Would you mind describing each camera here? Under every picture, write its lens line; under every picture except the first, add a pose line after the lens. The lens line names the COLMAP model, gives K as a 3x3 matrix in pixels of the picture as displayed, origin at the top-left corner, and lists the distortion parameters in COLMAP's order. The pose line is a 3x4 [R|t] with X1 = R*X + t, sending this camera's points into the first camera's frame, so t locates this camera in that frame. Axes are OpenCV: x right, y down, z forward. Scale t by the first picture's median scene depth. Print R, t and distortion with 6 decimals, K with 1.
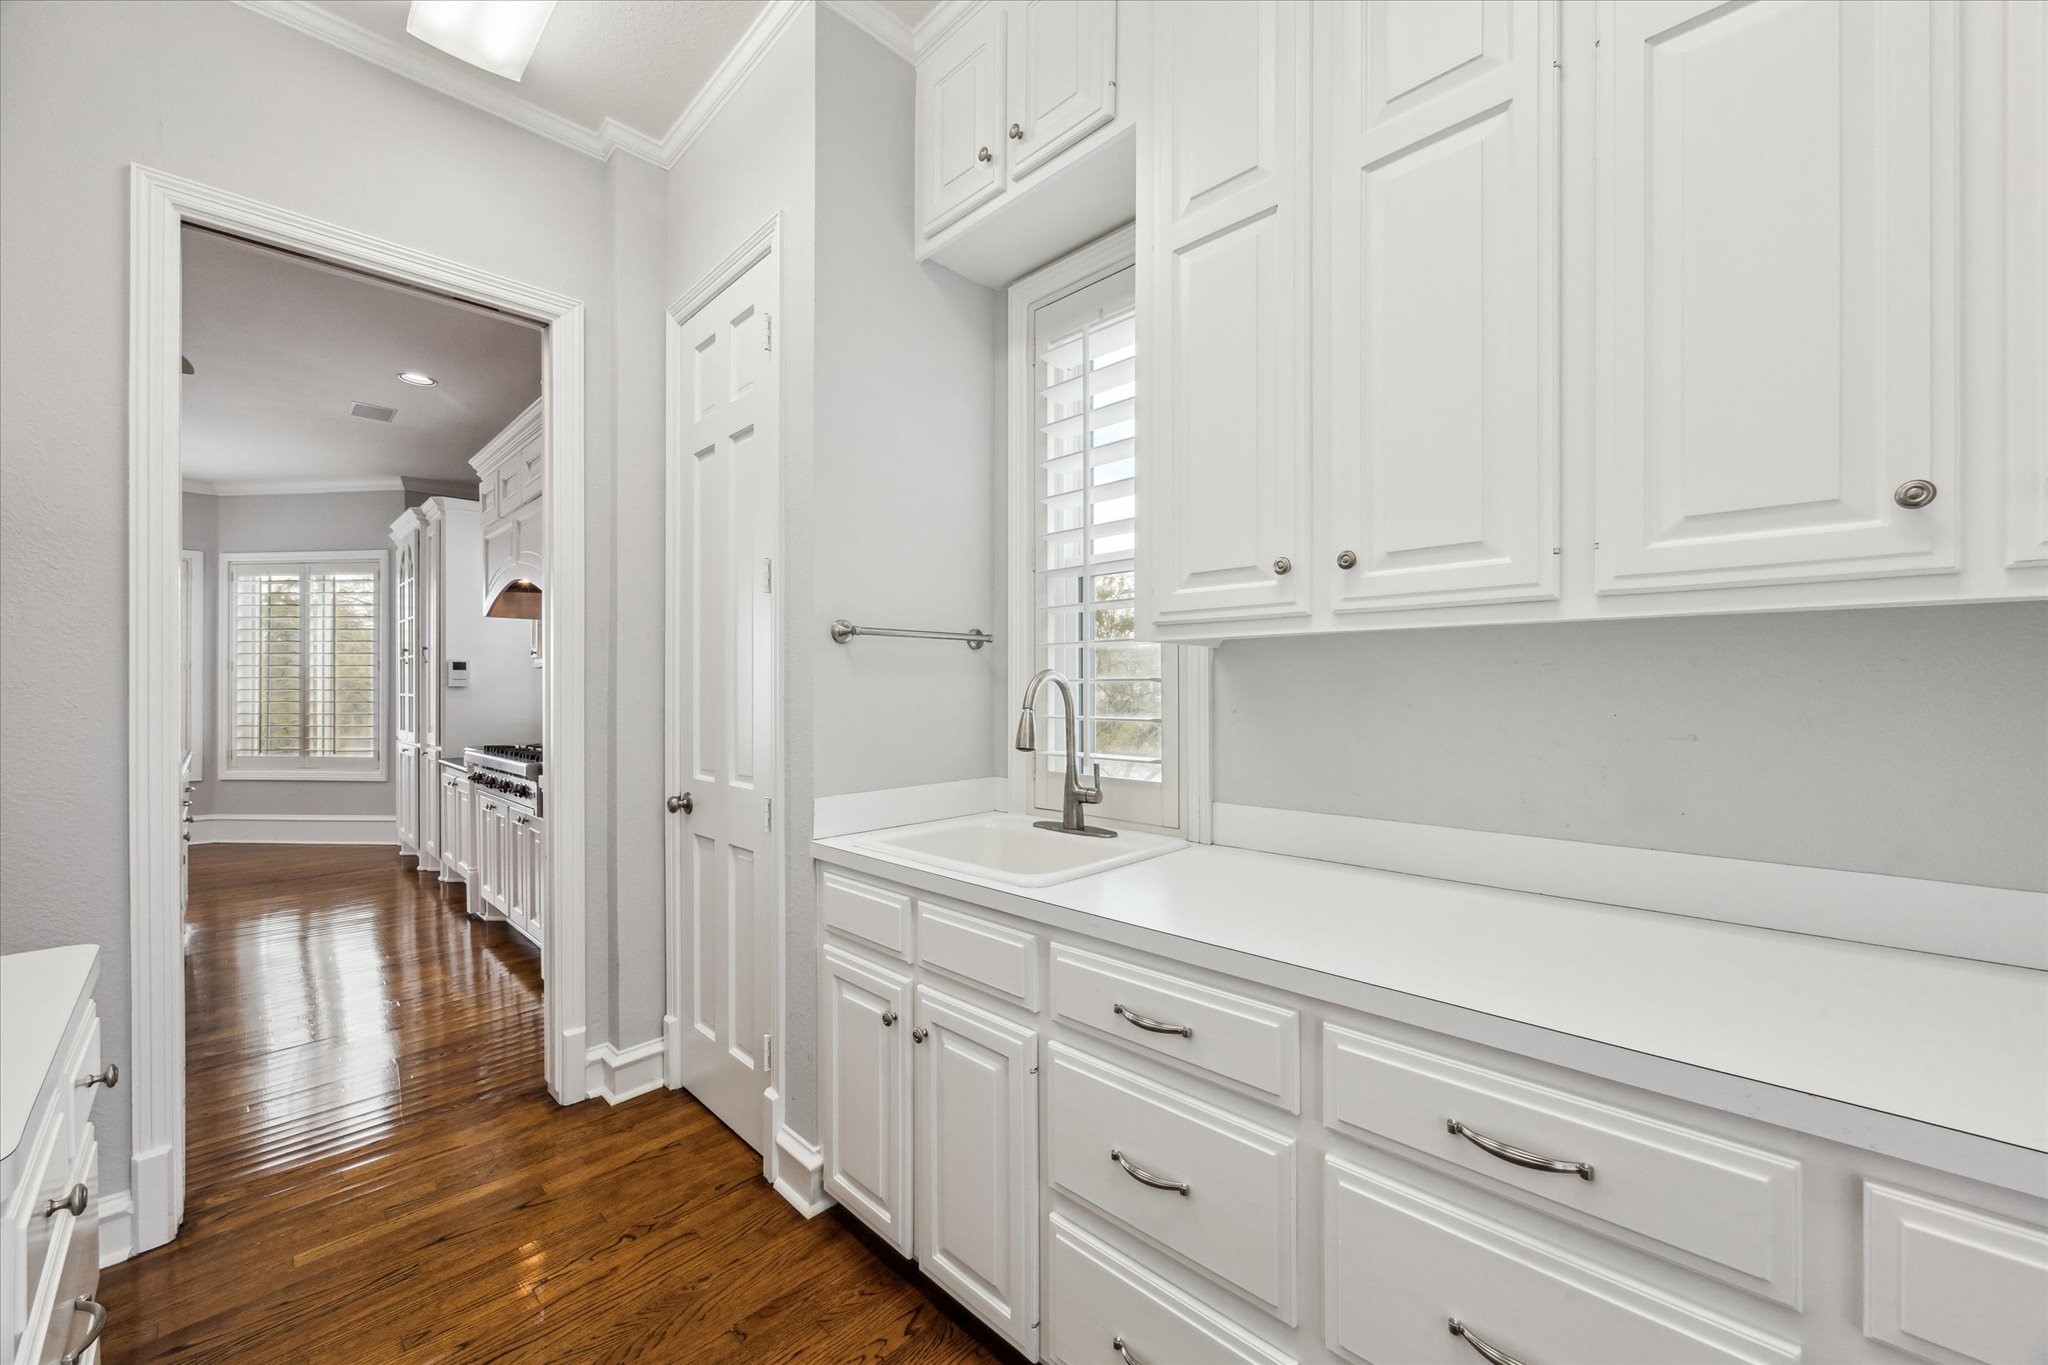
lens RADIAL K [[792.6, 0, 1018.6], [0, 792.6, 690.0], [0, 0, 1]] dist [-0.000131, 0.000405]
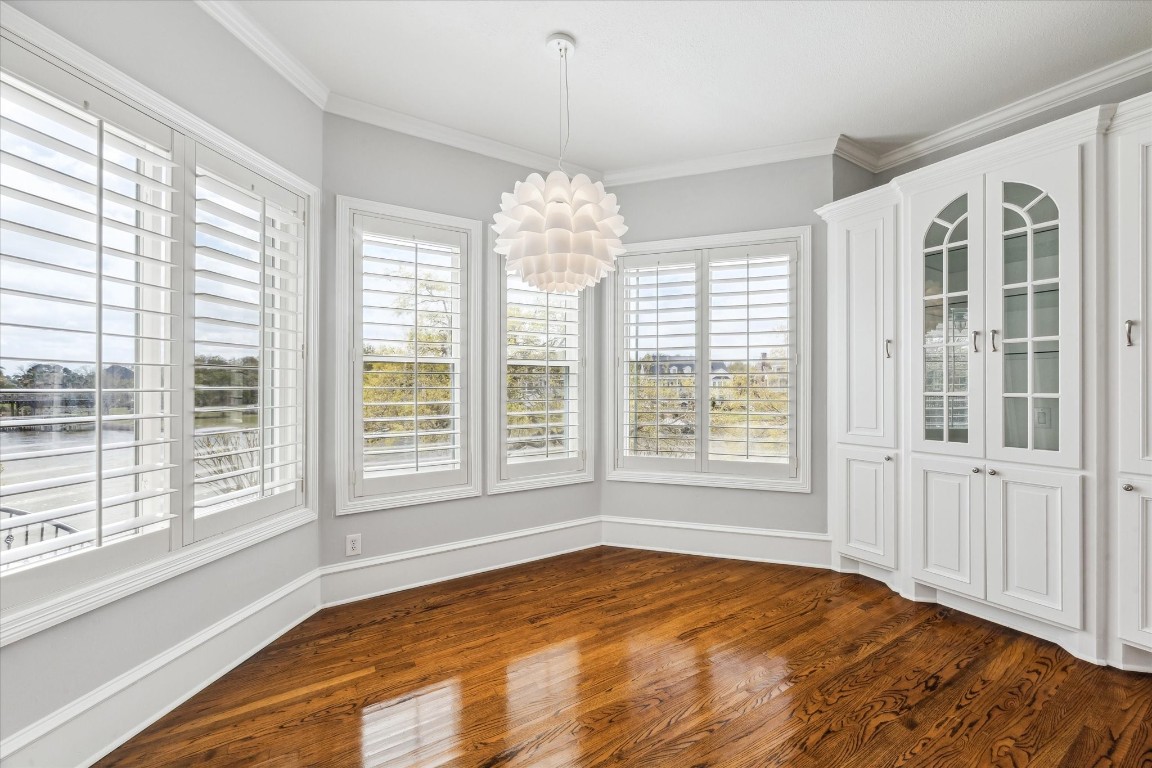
lens RADIAL K [[445.8, 0, 595.4], [0, 445.8, 384.7], [0, 0, 1]] dist [-0.000131, 0.000405]
pose [[0.977409, 0.002912, -0.211339, -1.018609], [-0.002671, 0.999995, 0.001429, -0.002494], [0.211342, -0.000832, 0.977412, 0.520201]]
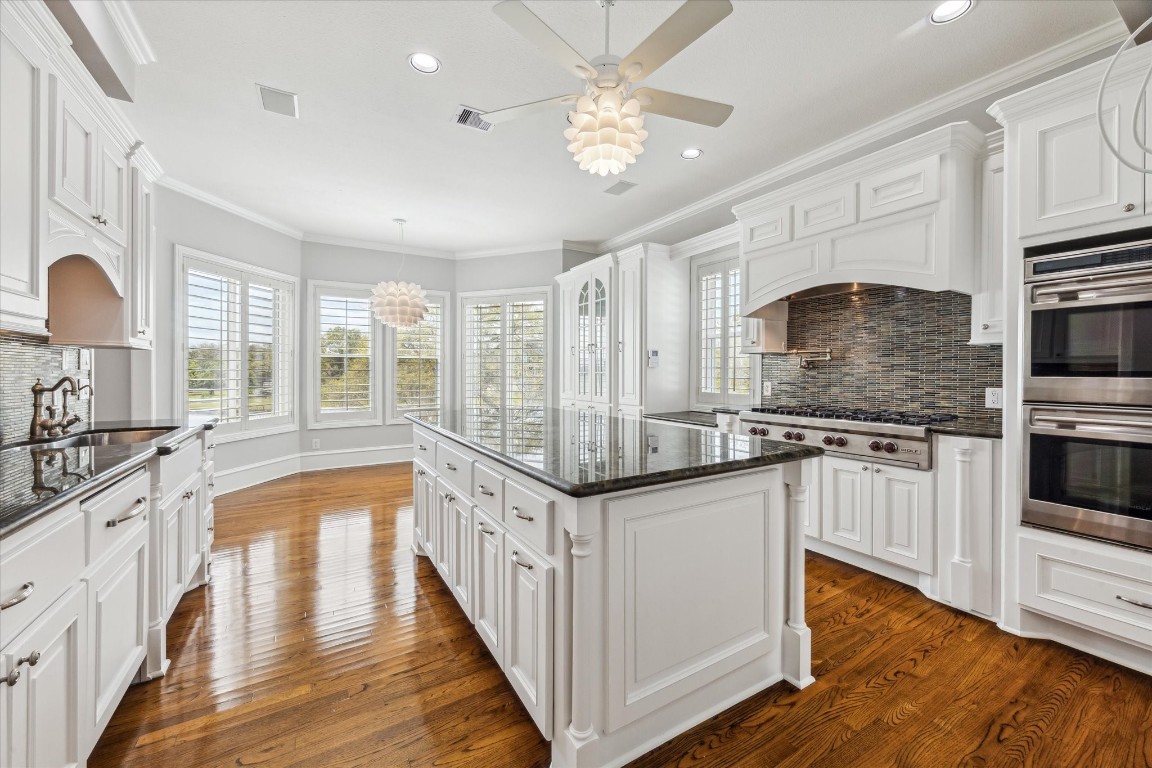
lens RADIAL K [[445.8, 0, 578.8], [0, 445.8, 376.7], [0, 0, 1]] dist [-0.000131, 0.000405]
pose [[0.970050, 0.004691, -0.242861, -0.567265], [-0.002250, 0.999944, 0.010327, 0.005372], [0.242895, -0.009471, 0.970006, 0.113658]]
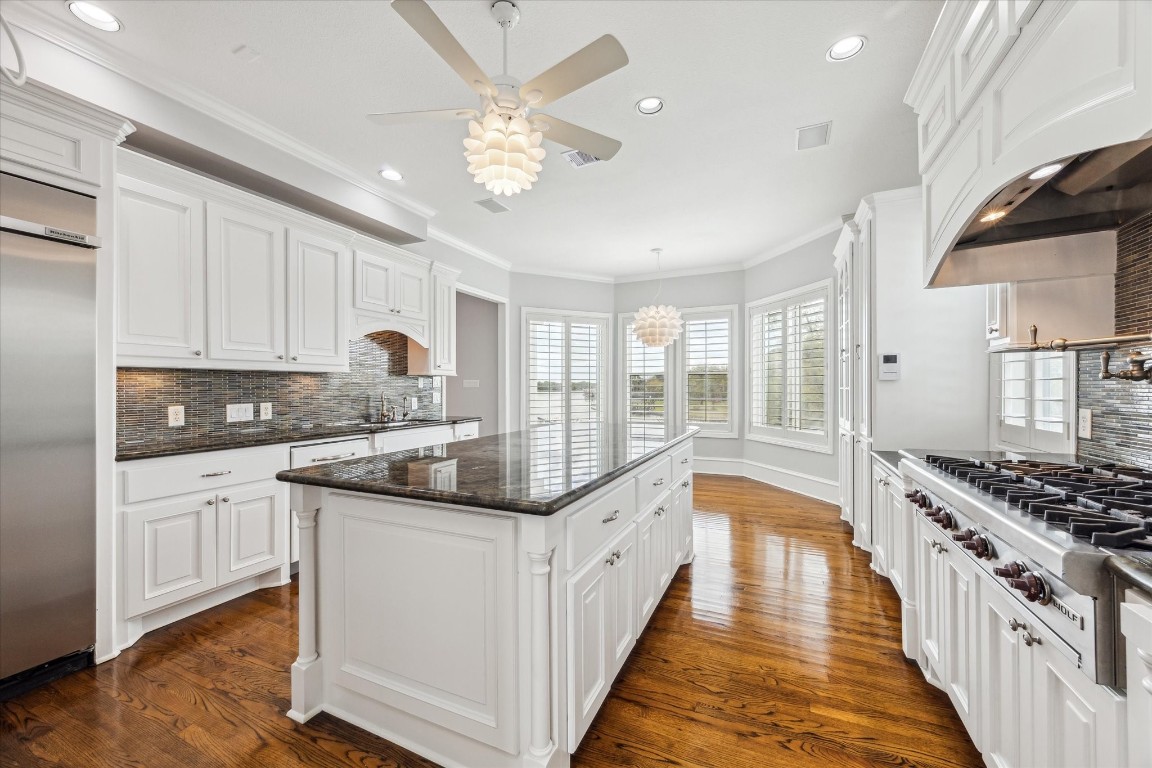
lens RADIAL K [[445.8, 0, 579.1], [0, 445.8, 386.0], [0, 0, 1]] dist [-0.000131, 0.000405]
pose [[0.347563, -0.002561, -0.937653, -0.281397], [0.001976, 0.999996, -0.001999, 0.003073], [0.937655, -0.001158, 0.347567, 0.390583]]
